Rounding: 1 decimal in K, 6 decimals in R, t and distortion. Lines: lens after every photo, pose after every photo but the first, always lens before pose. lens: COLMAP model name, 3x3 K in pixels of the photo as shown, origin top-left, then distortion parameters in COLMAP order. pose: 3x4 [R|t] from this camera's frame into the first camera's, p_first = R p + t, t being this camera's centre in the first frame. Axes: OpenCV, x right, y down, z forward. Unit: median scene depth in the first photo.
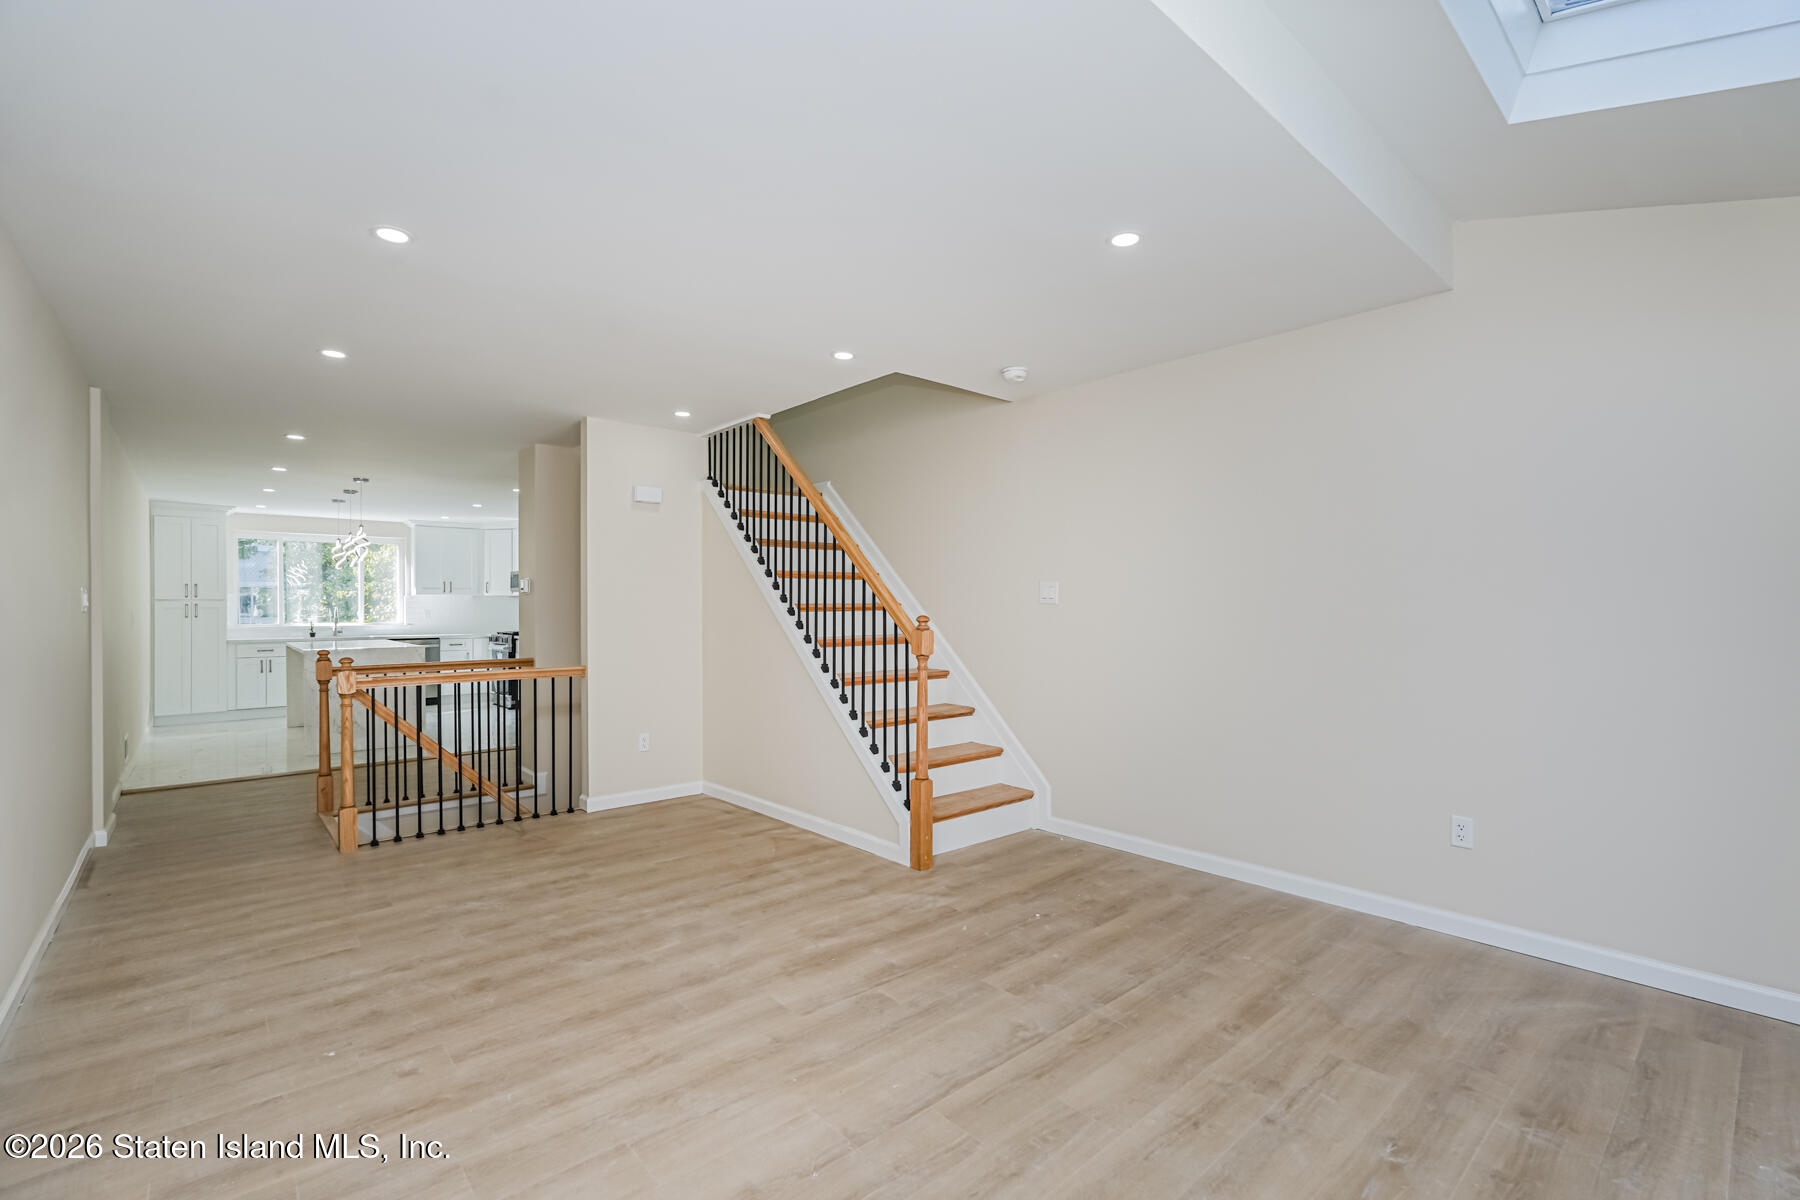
lens RADIAL K [[792.9, 0, 898.9], [0, 792.9, 591.4], [0, 0, 1]] dist [-0.013479, 0.007347]
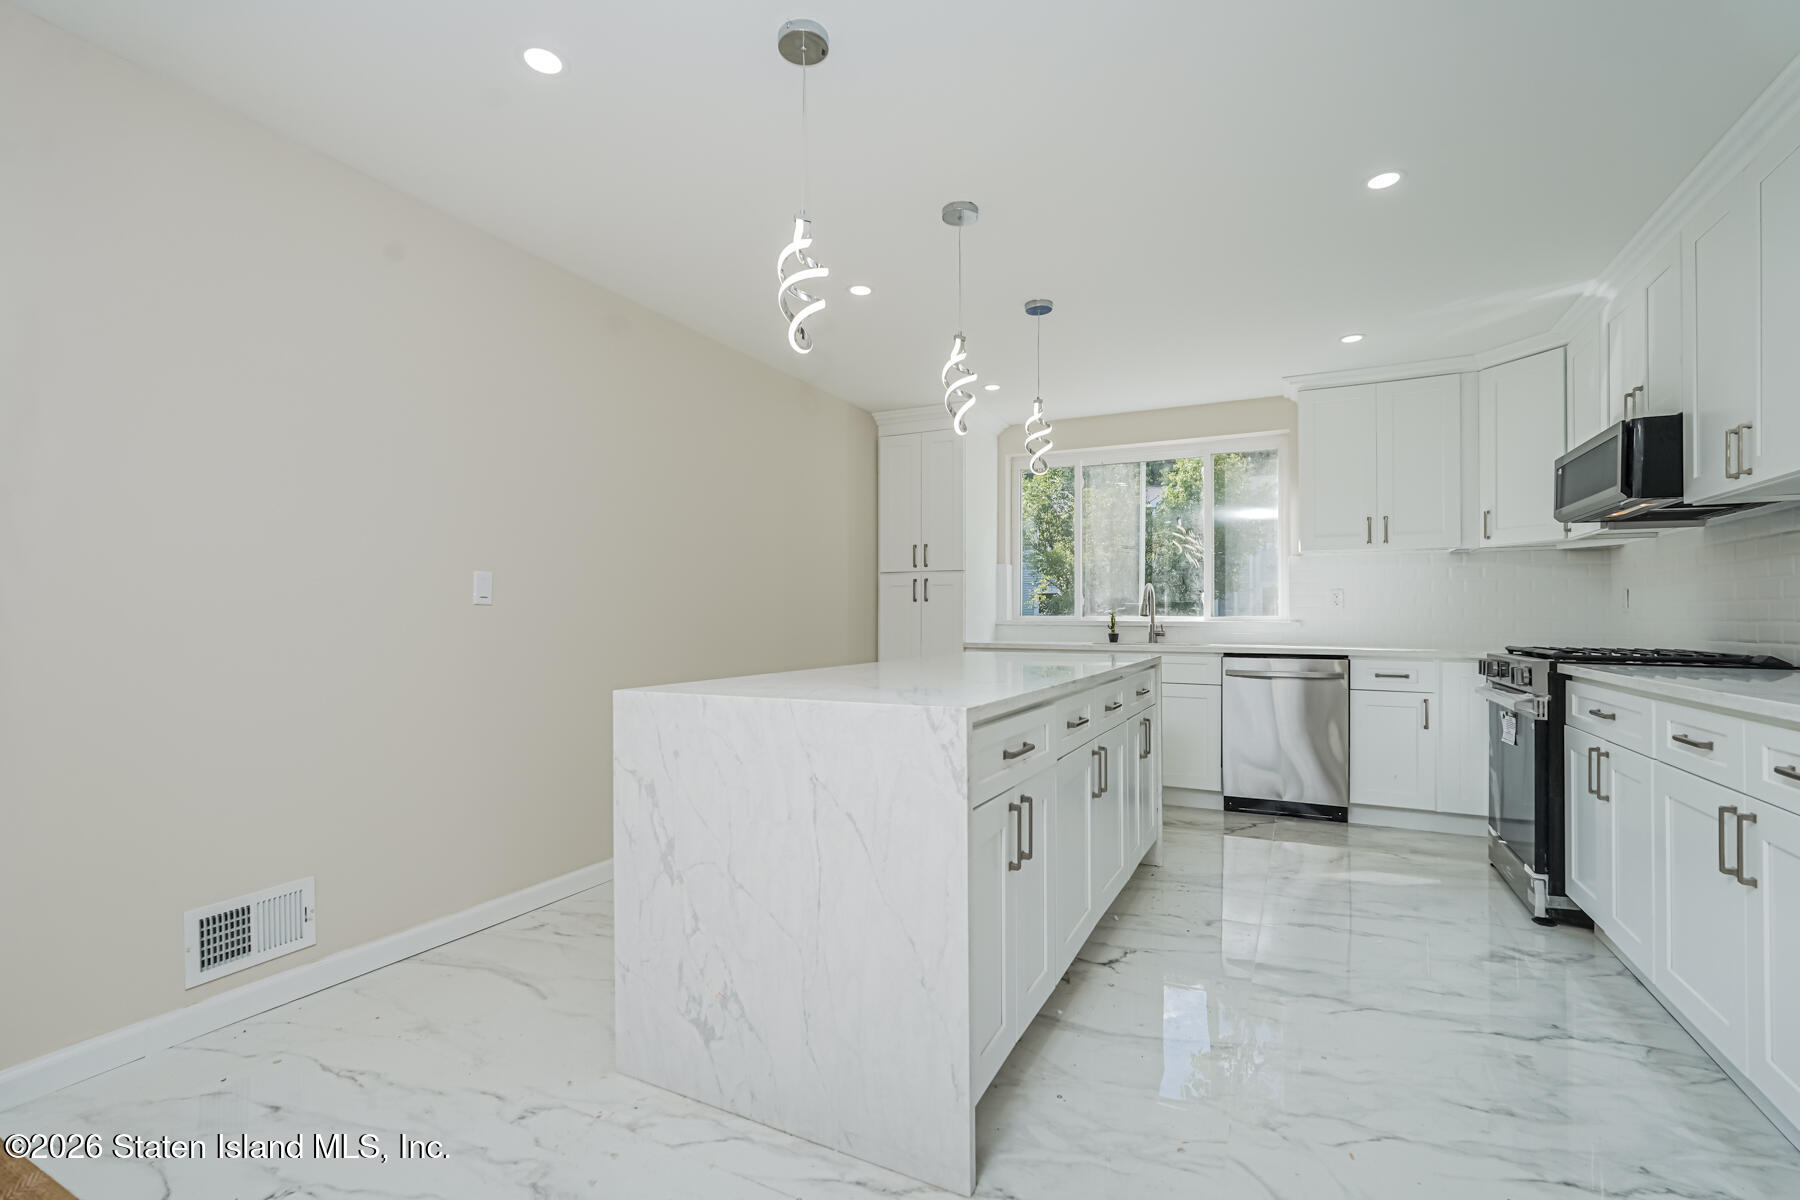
lens RADIAL K [[792.9, 0, 894.7], [0, 792.9, 608.7], [0, 0, 1]] dist [-0.013479, 0.007347]
pose [[0.375810, -0.005012, -0.926683, -0.309732], [0.013480, 0.999909, 0.000059, 0.033340], [0.926599, -0.012514, 0.375843, 0.659418]]
